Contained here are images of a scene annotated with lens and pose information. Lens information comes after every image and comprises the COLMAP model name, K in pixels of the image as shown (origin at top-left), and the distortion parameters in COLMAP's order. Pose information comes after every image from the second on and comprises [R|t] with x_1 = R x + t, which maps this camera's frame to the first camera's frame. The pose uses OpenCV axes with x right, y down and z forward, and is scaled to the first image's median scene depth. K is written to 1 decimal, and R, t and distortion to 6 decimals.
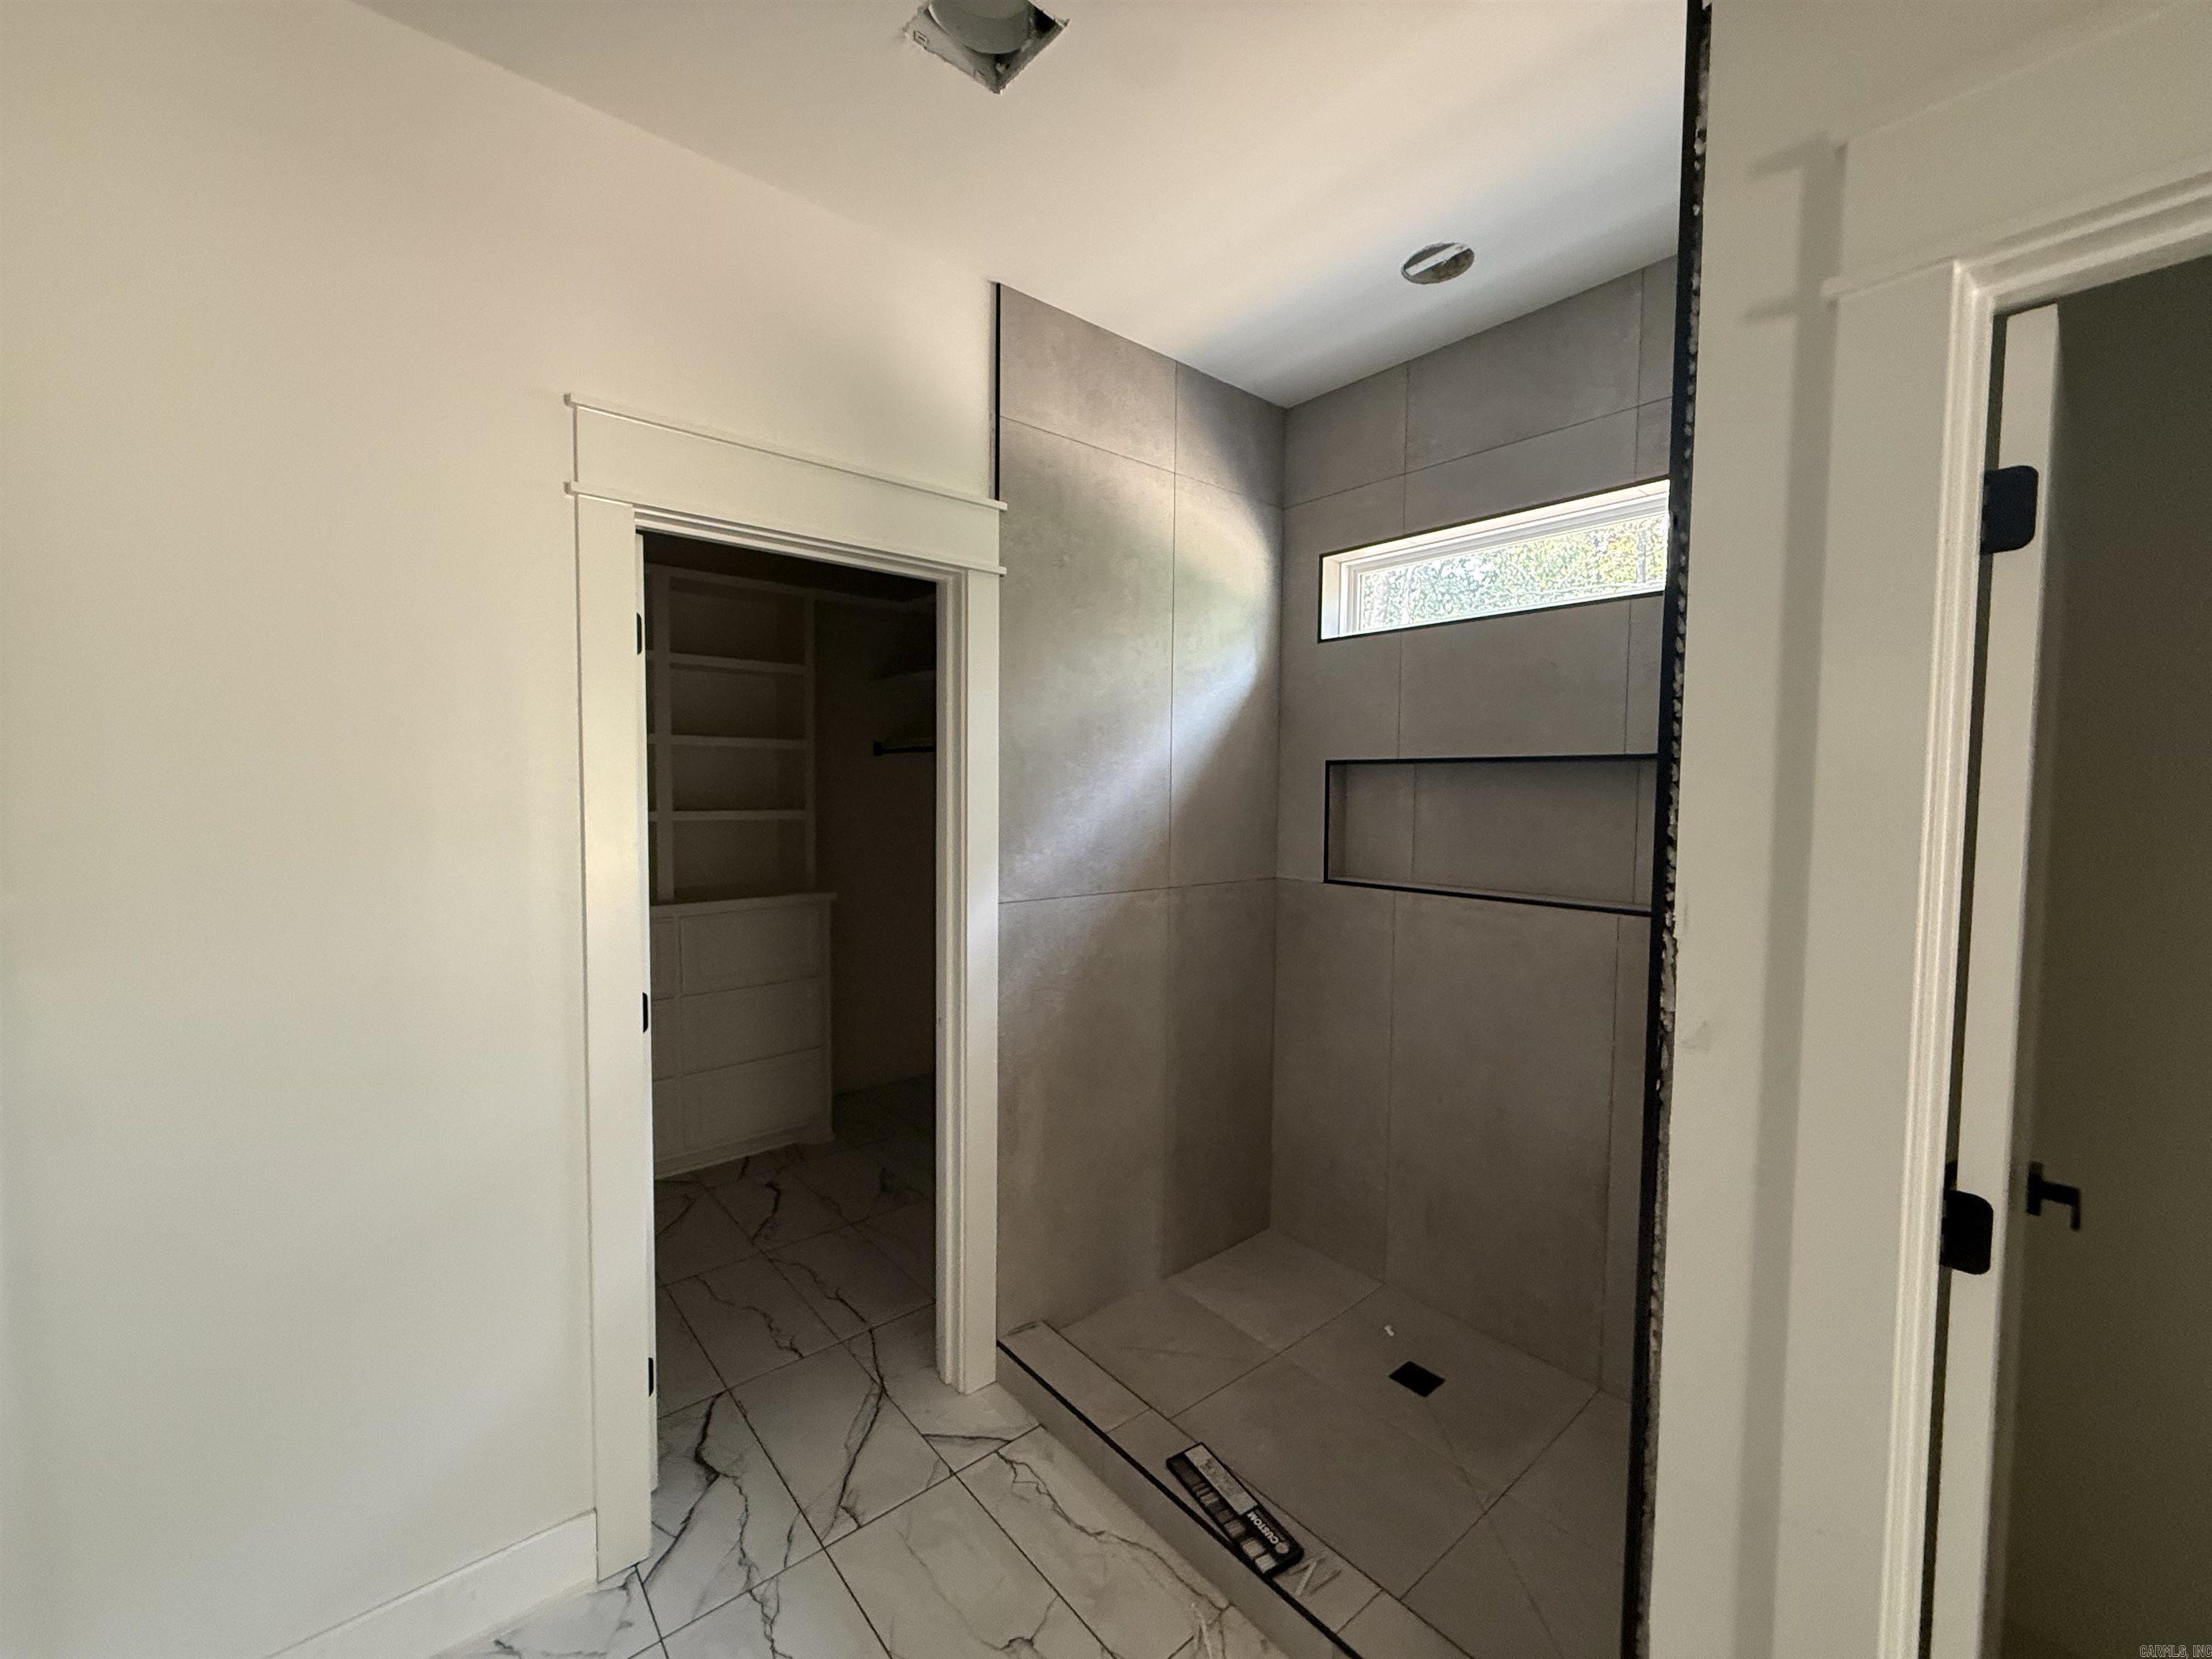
lens RADIAL K [[883.2, 0, 1100.7], [0, 883.2, 828.4], [0, 0, 1]] dist [-0.000169, -0.000227]
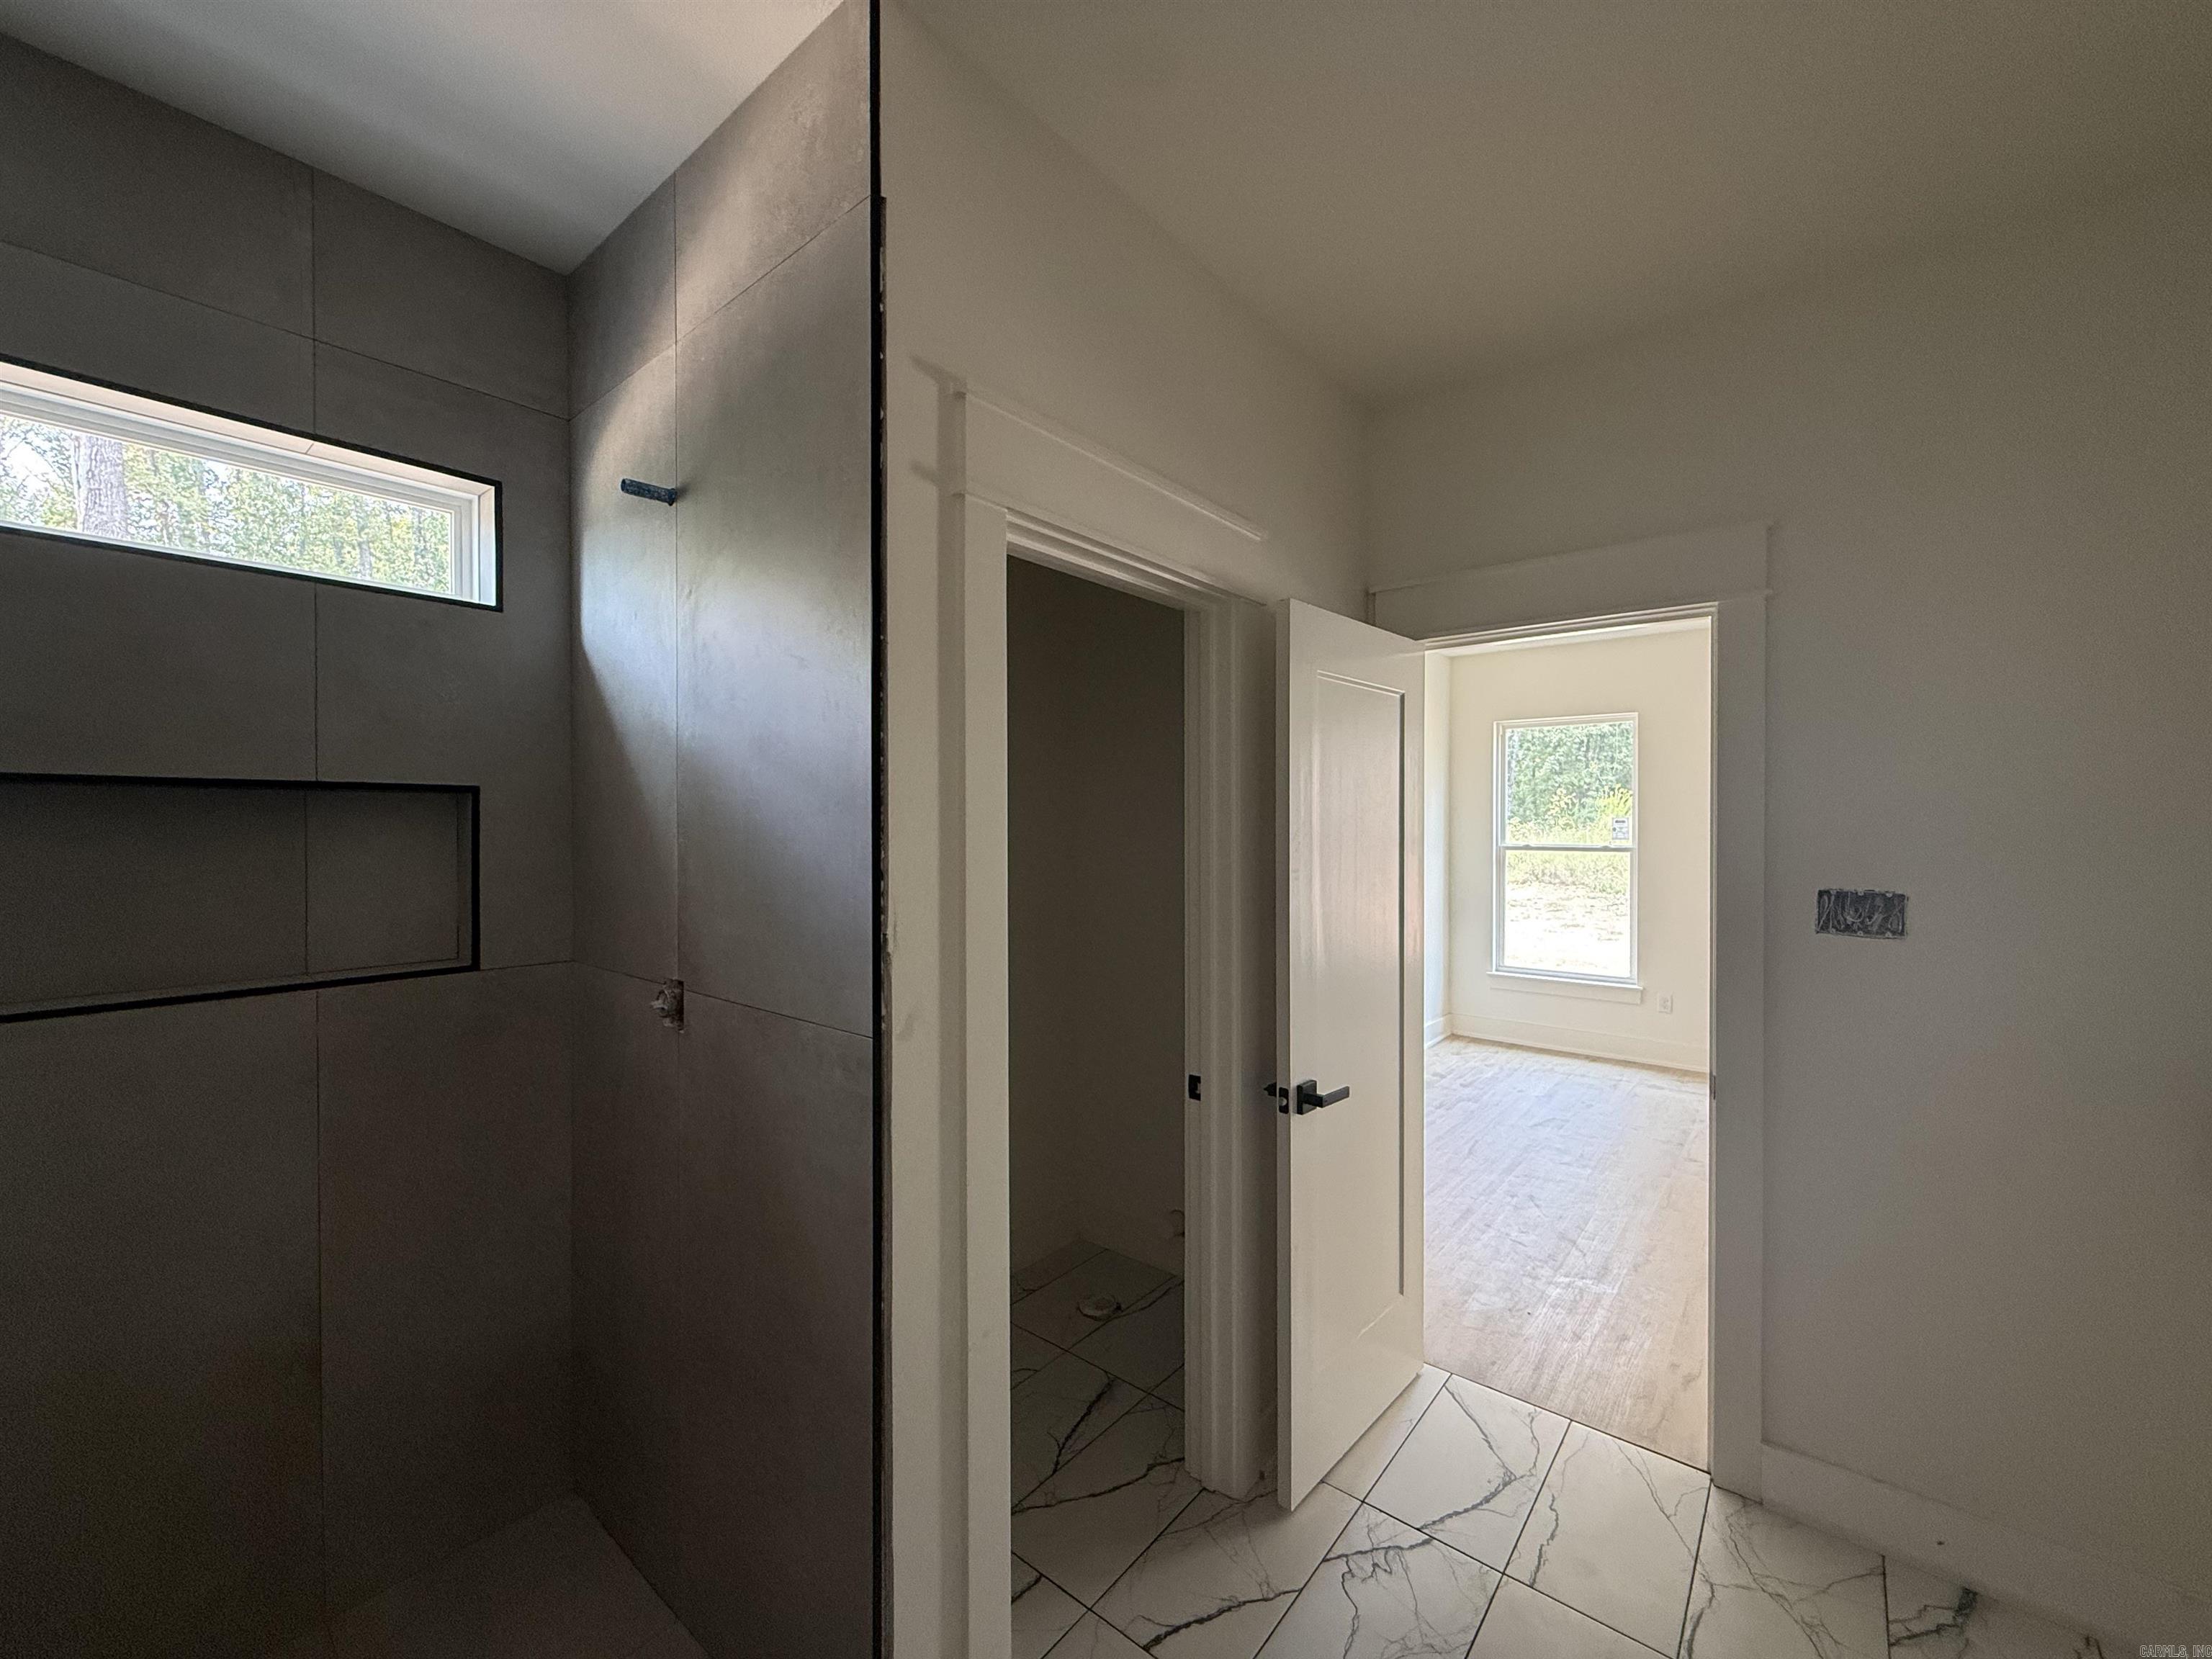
lens RADIAL K [[883.2, 0, 1100.7], [0, 883.2, 828.4], [0, 0, 1]] dist [-0.000169, -0.000227]
pose [[-0.113669, -0.019622, 0.993325, -0.588783], [0.048345, 0.998511, 0.025257, -0.061549], [-0.992342, 0.050893, -0.112551, 0.866869]]
